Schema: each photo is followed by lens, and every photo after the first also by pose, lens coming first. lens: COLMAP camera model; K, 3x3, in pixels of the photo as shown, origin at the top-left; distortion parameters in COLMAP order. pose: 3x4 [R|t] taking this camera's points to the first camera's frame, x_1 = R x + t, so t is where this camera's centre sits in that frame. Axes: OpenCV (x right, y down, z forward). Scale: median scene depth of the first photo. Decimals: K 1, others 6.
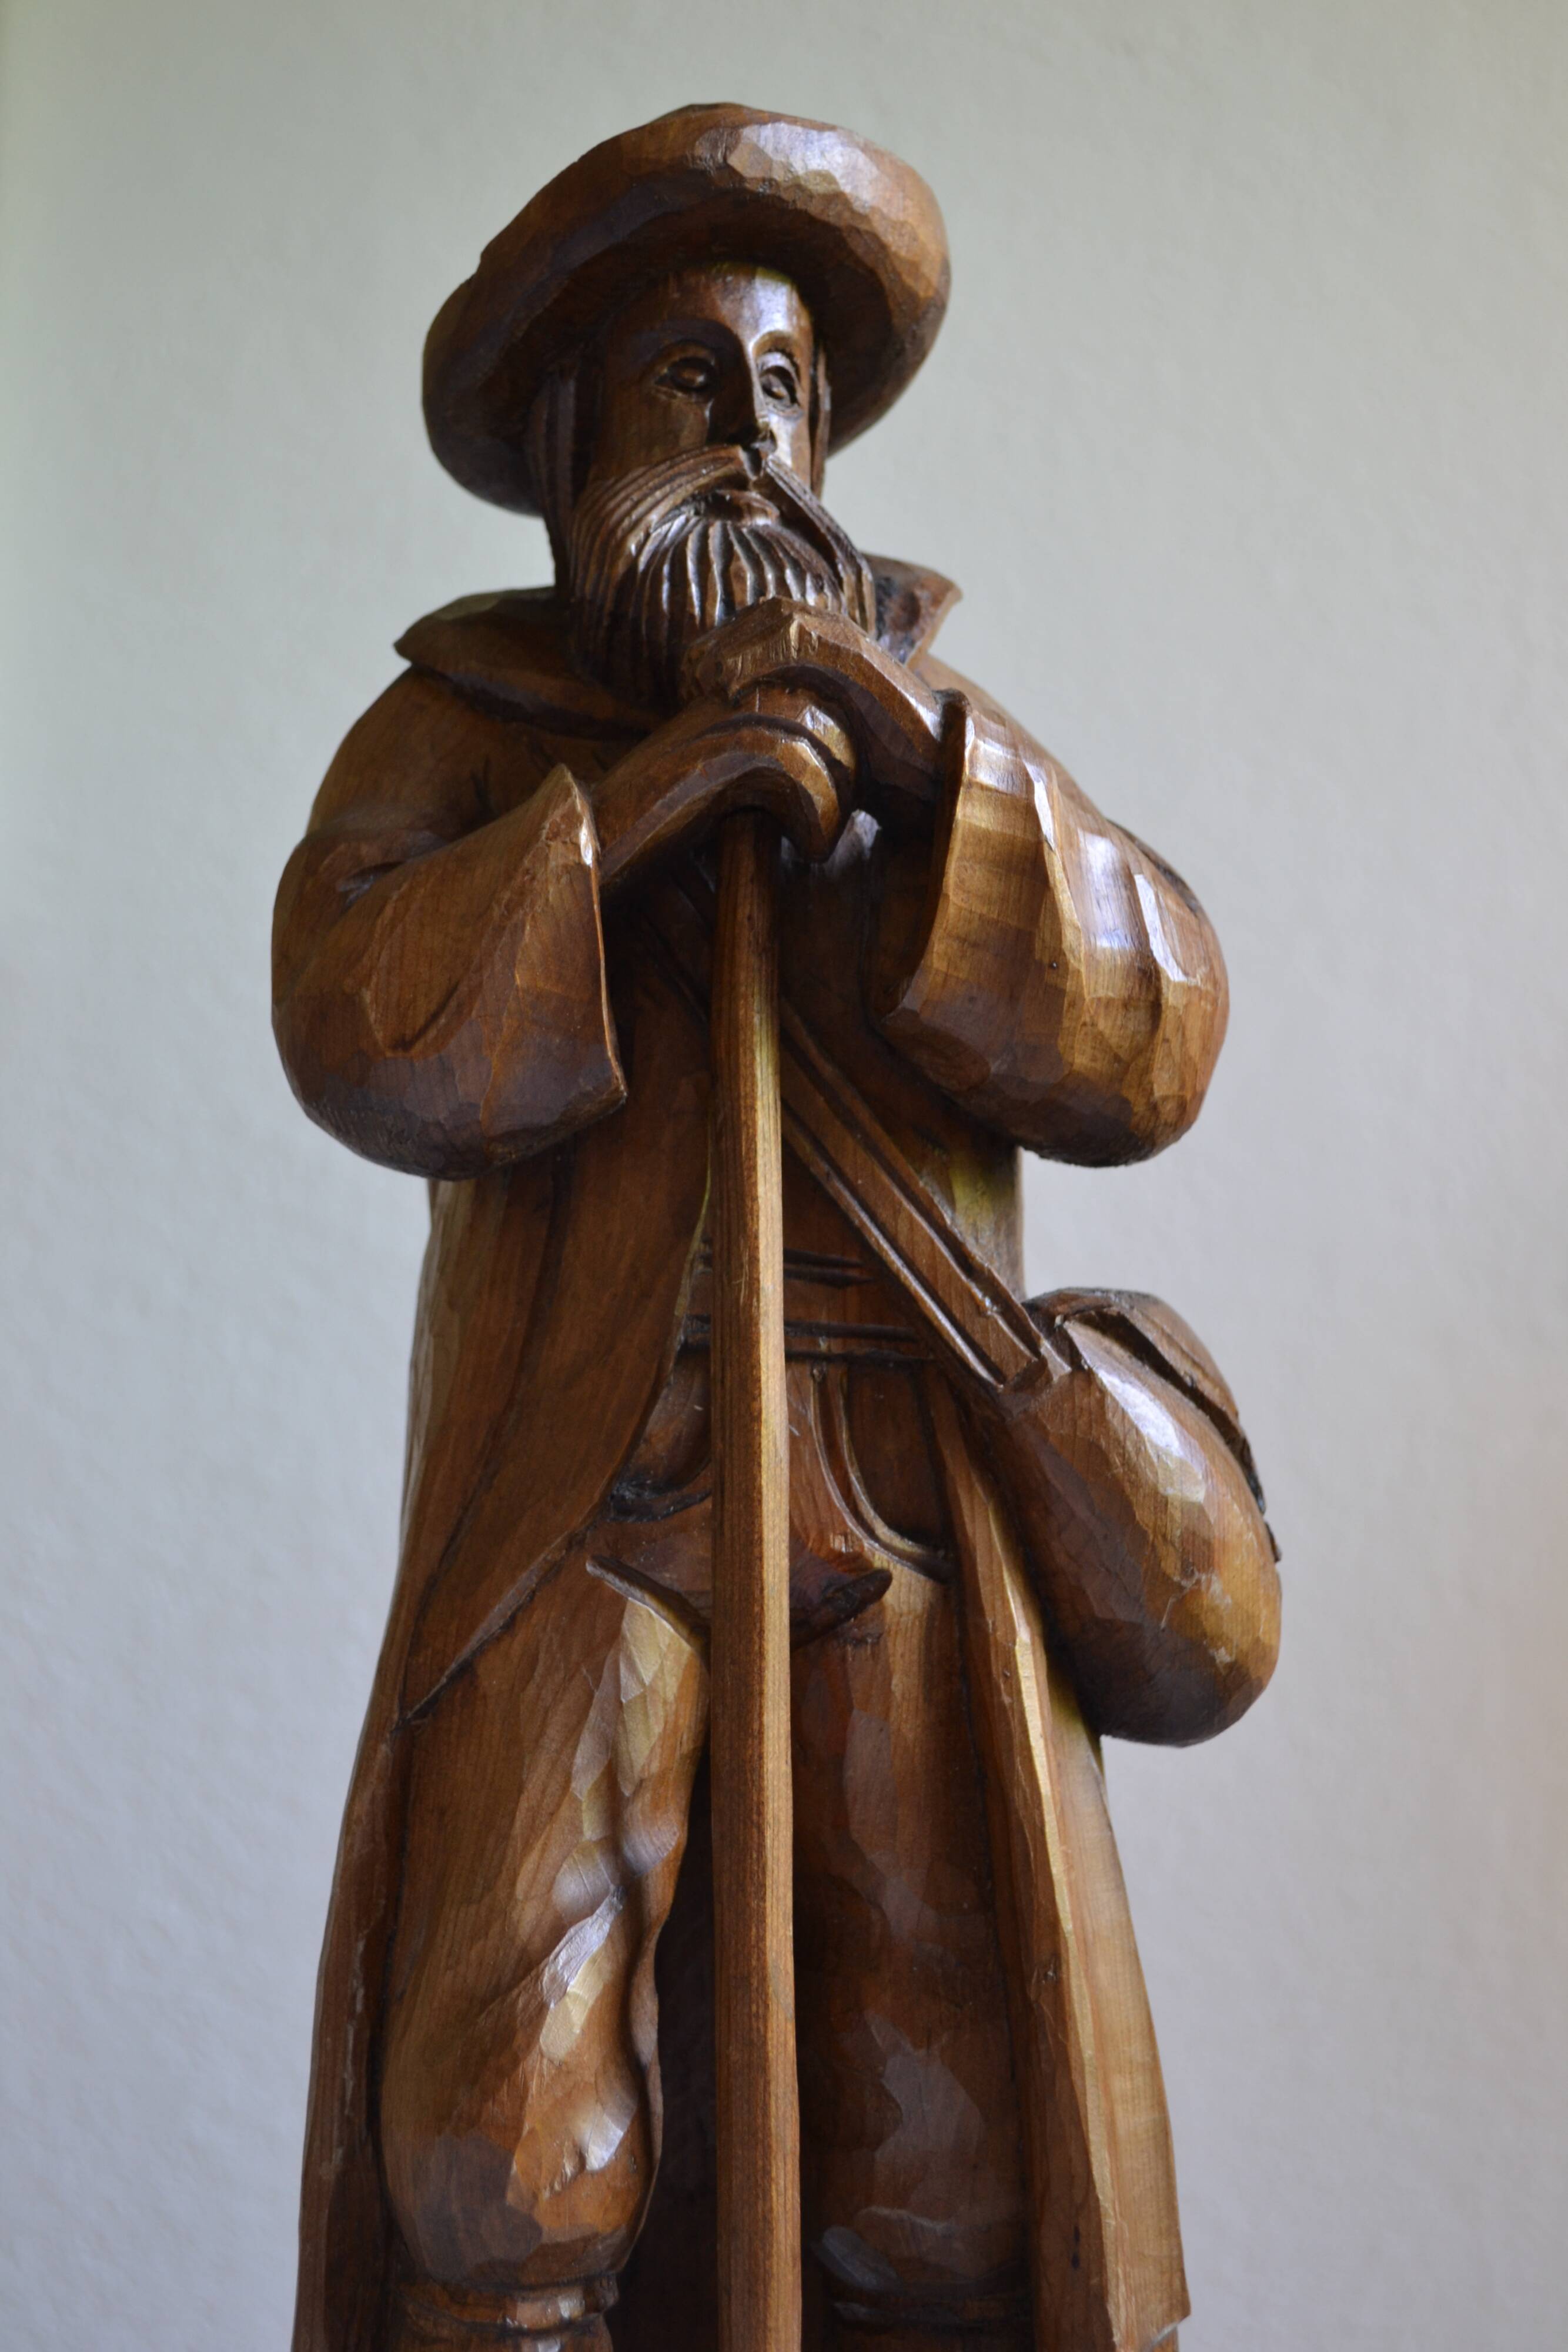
lens RADIAL K [[3381.6, 0, 769.6], [0, 3381.6, 1175.9], [0, 0, 1]] dist [-0.020104, 0.018374]
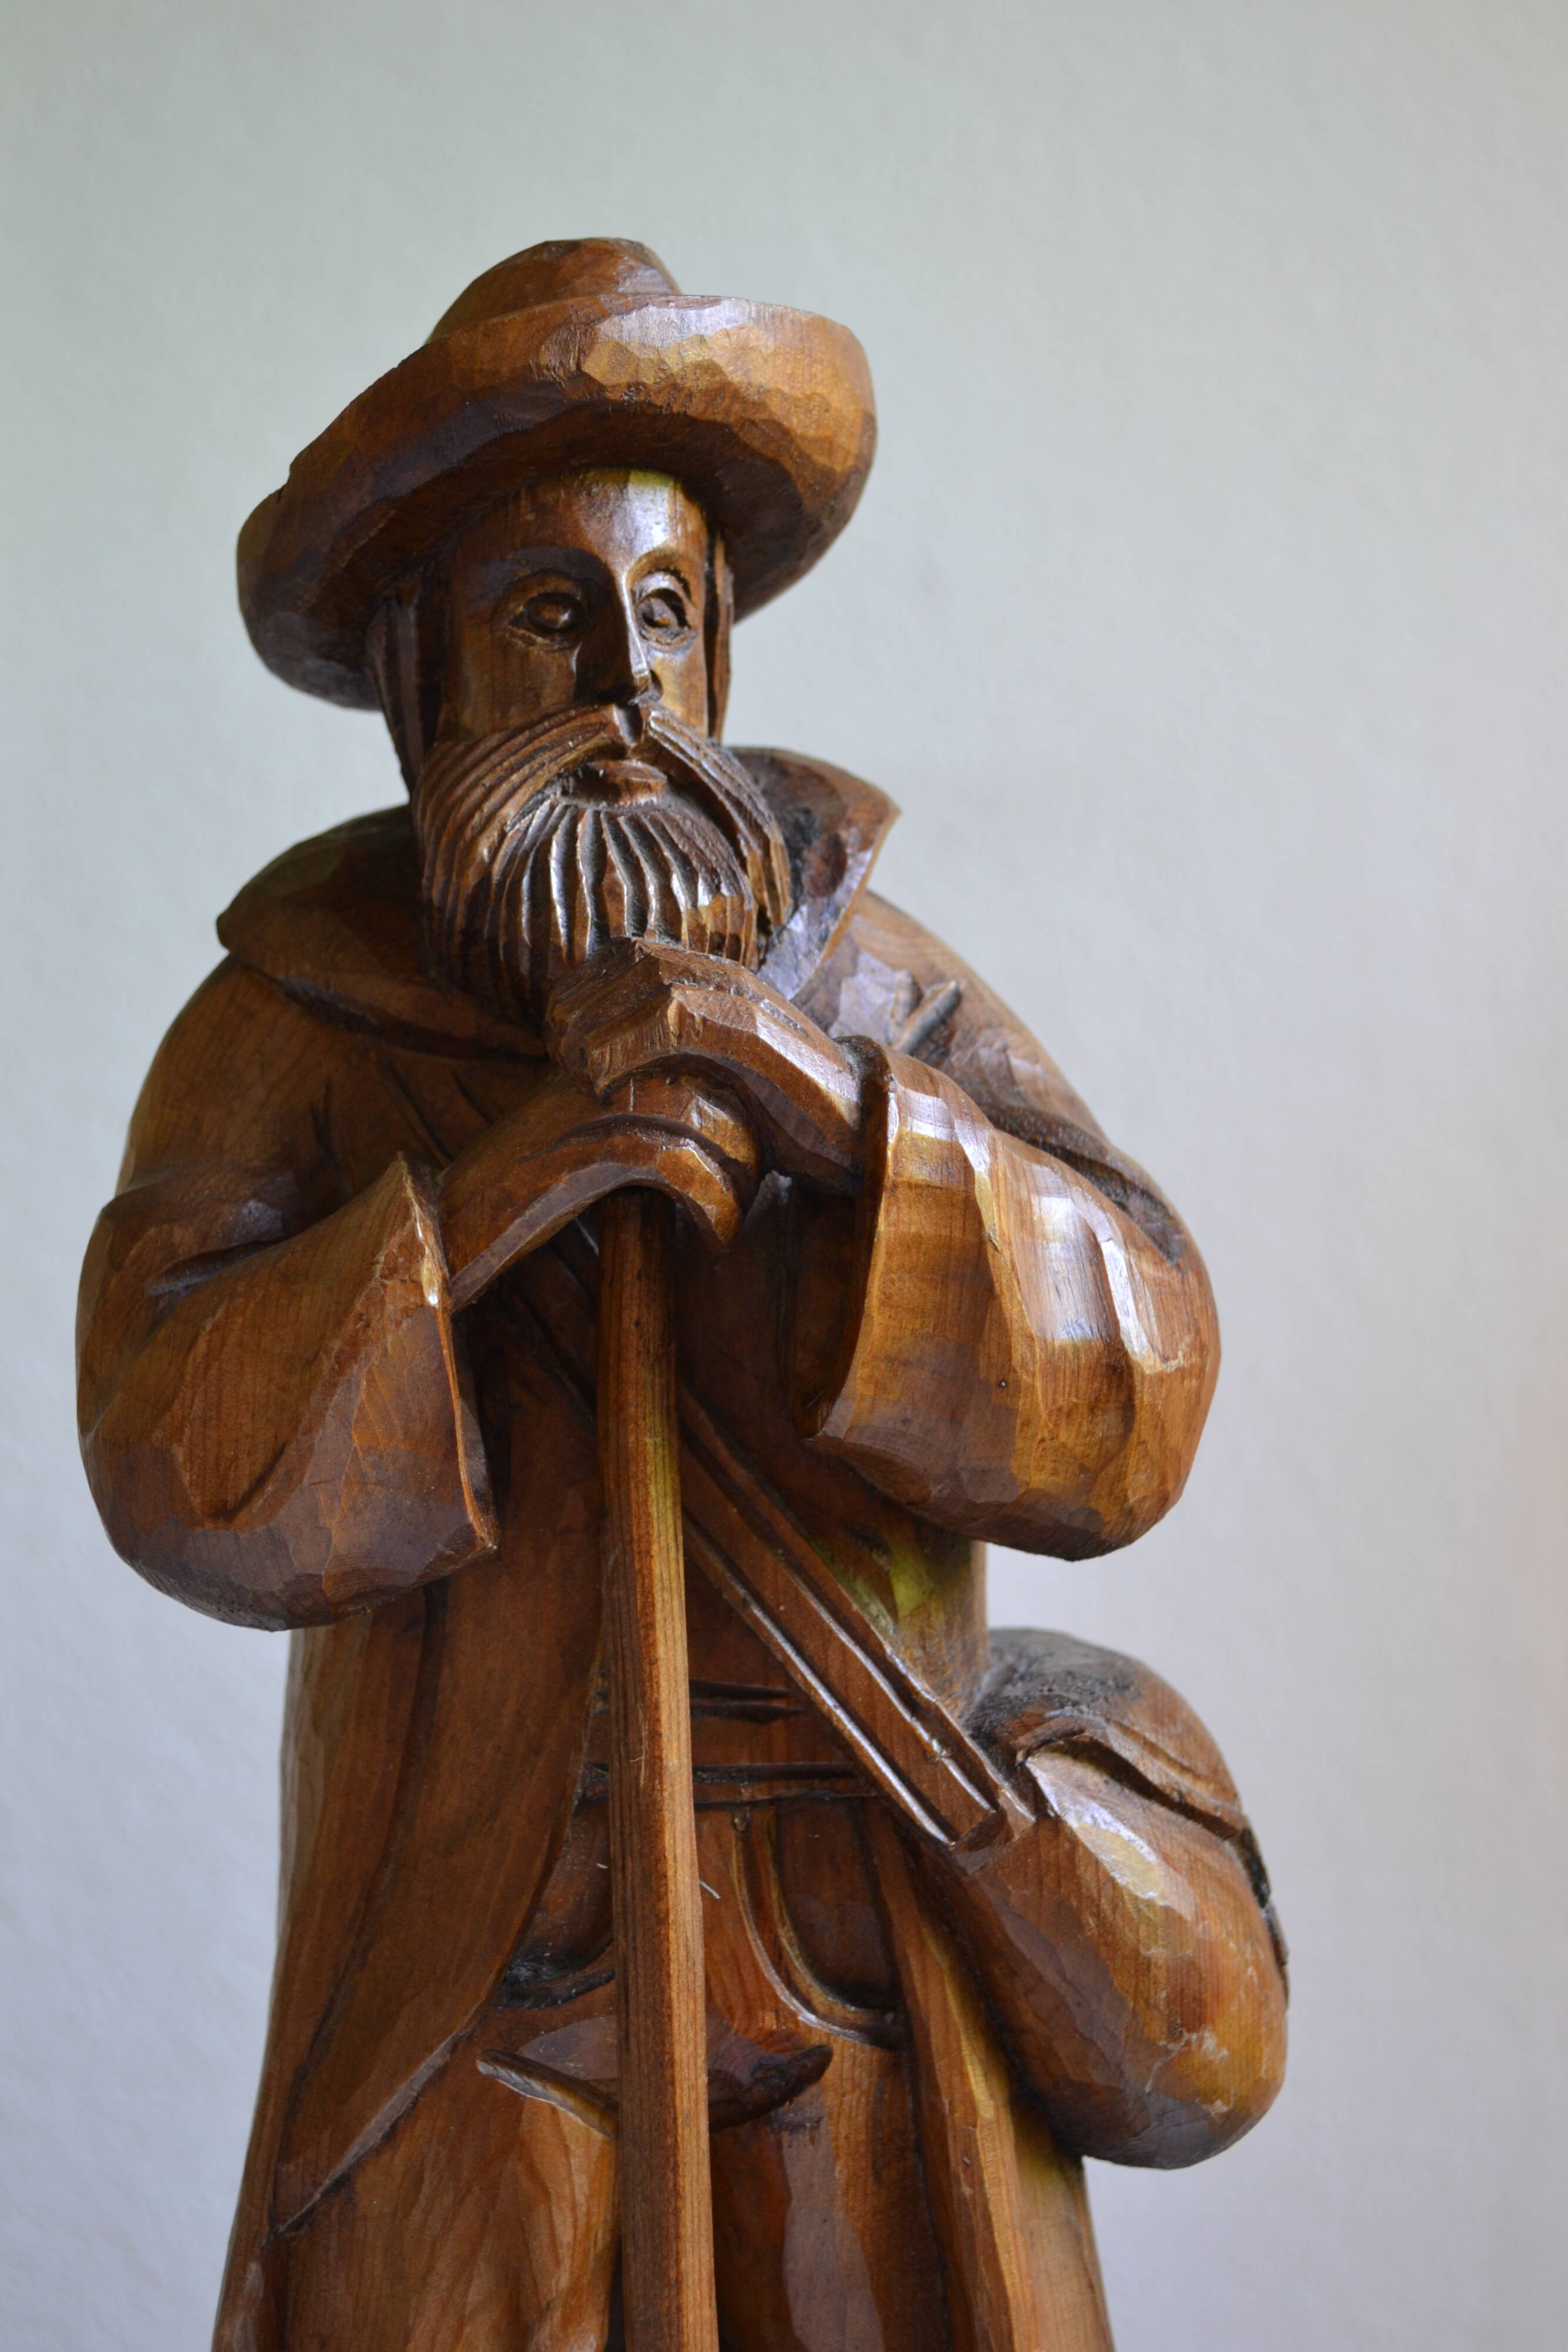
lens RADIAL K [[3381.6, 0, 769.6], [0, 3381.6, 1175.9], [0, 0, 1]] dist [-0.020104, 0.018374]
pose [[0.999382, -0.026929, -0.022586, 0.045752], [0.030051, 0.987955, 0.151793, -0.234583], [0.018226, -0.152378, 0.988154, 0.180288]]
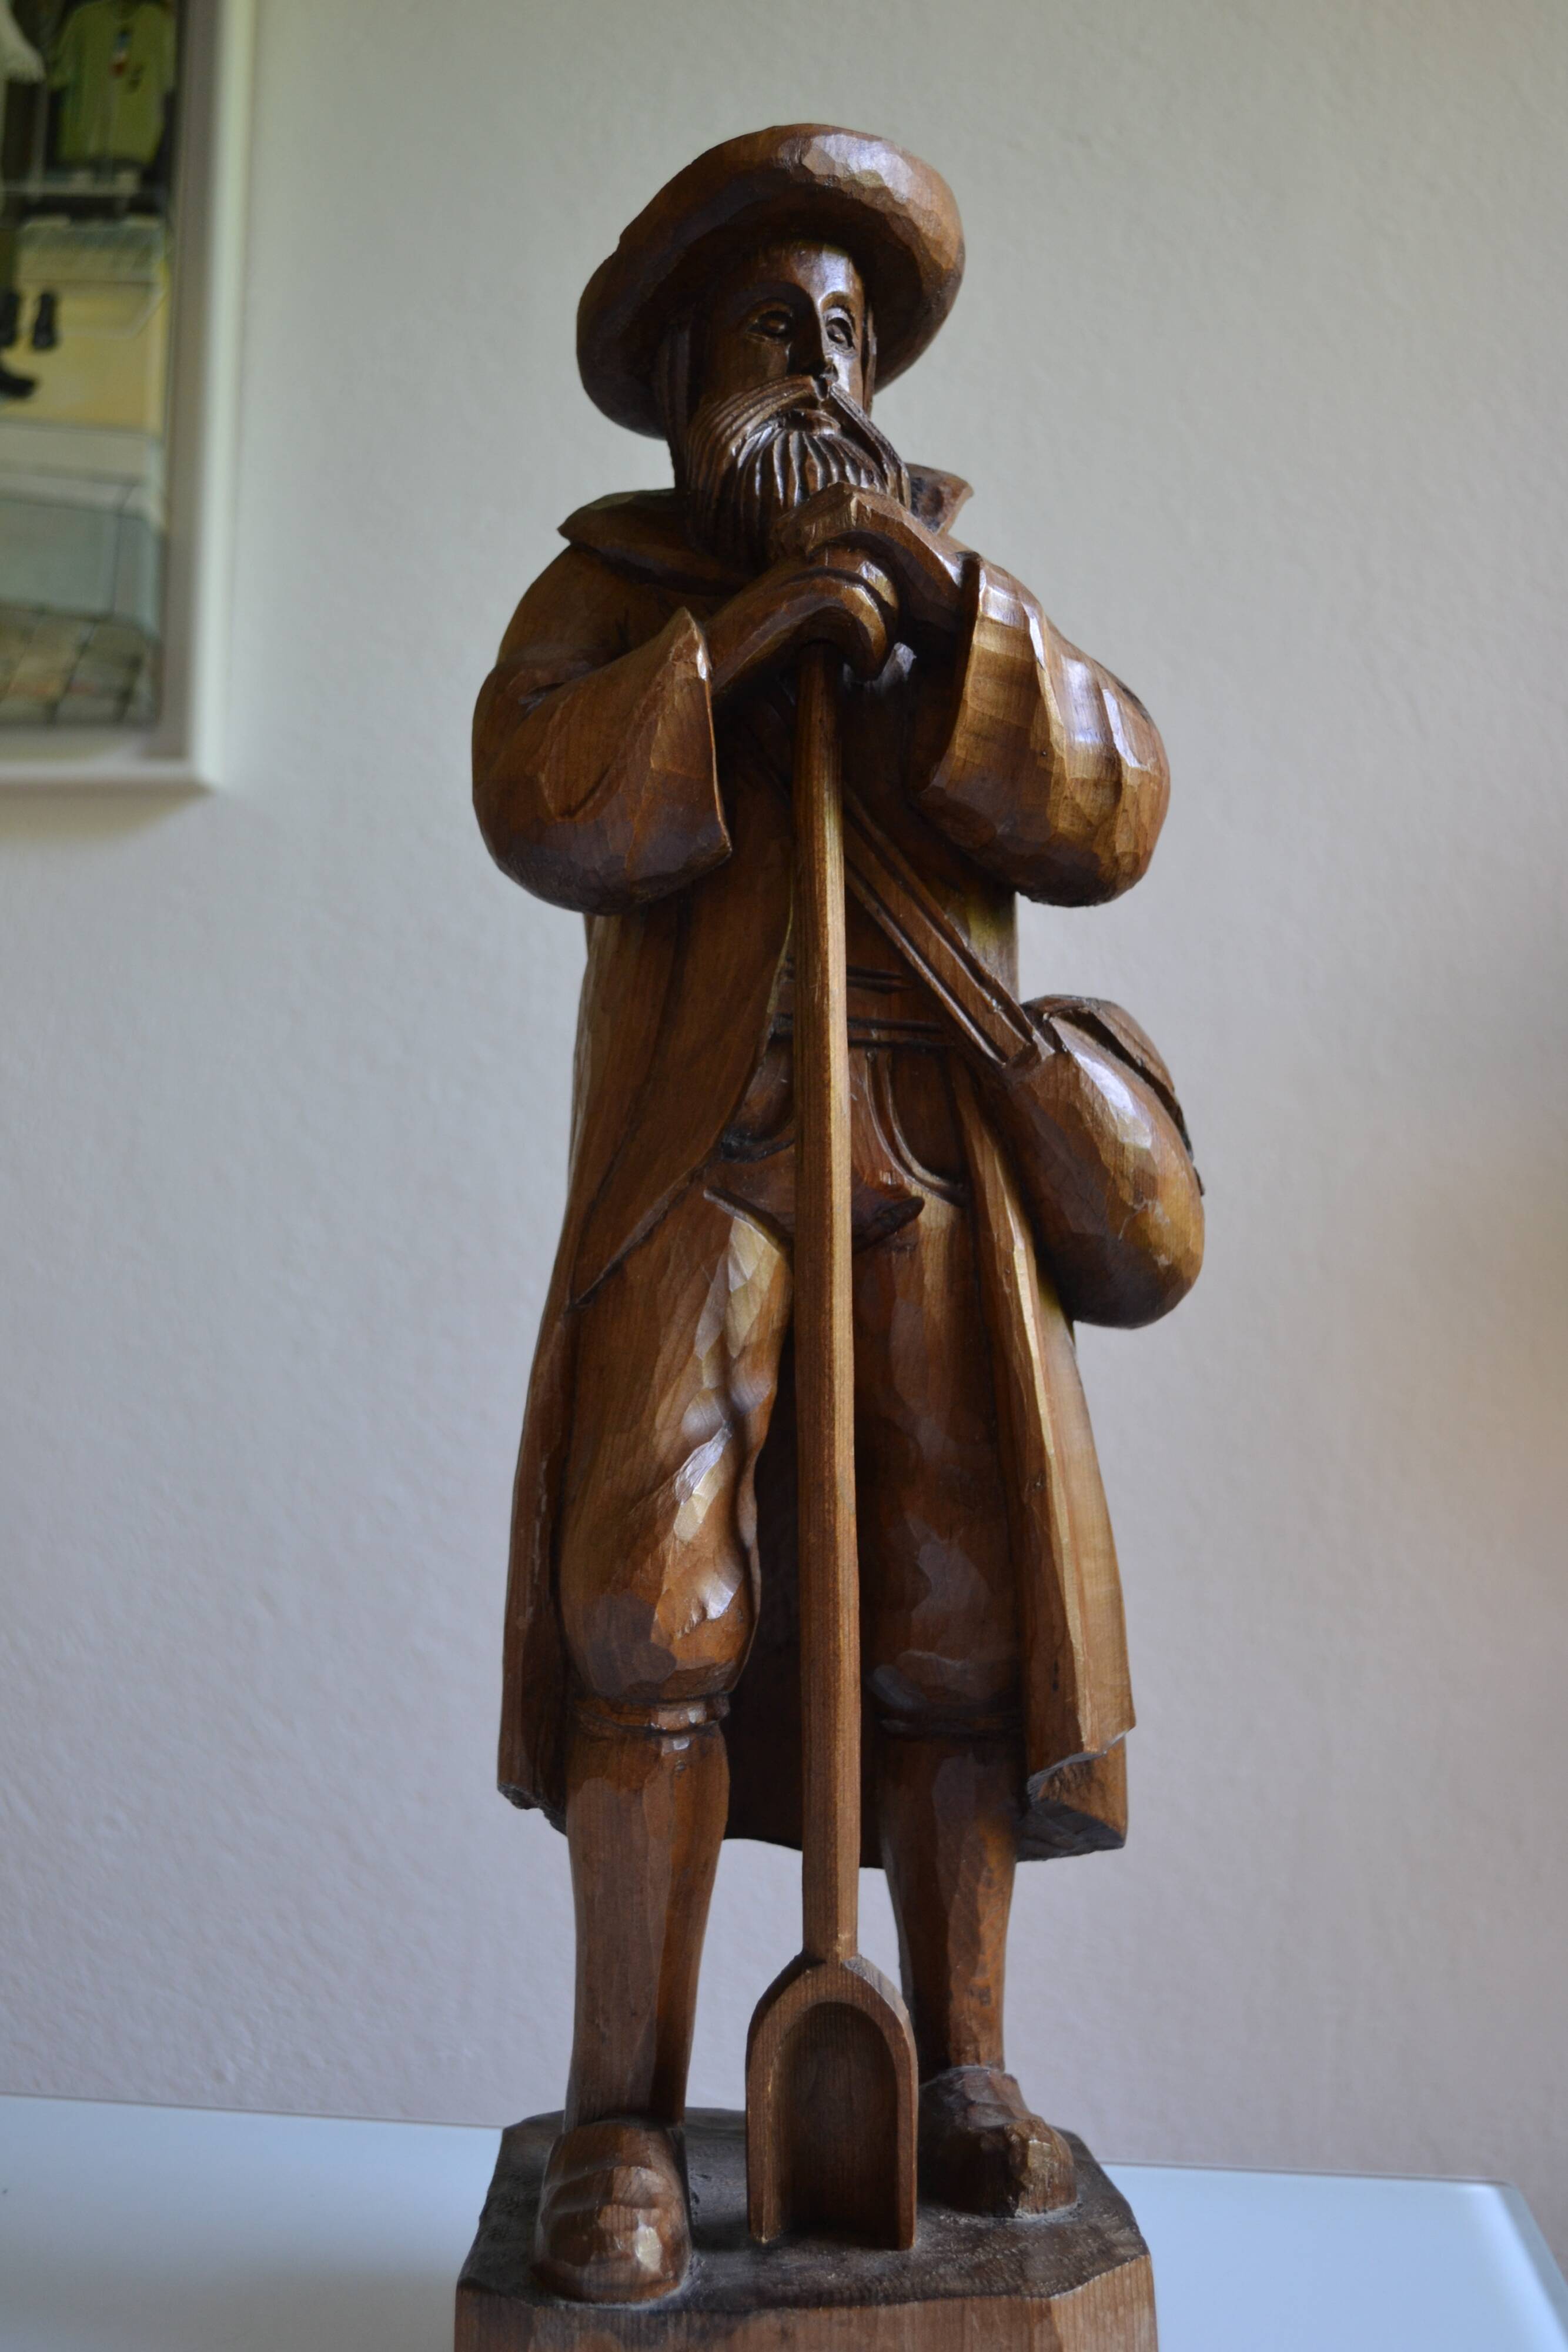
lens RADIAL K [[2419.3, 0, 767.7], [0, 2419.3, 1174.2], [0, 0, 1]] dist [-0.060245, 0.005306]
pose [[0.999824, -0.002339, -0.018602, -0.009499], [0.003669, 0.997411, 0.071822, 0.035877], [0.018386, -0.071878, 0.997244, 0.013156]]
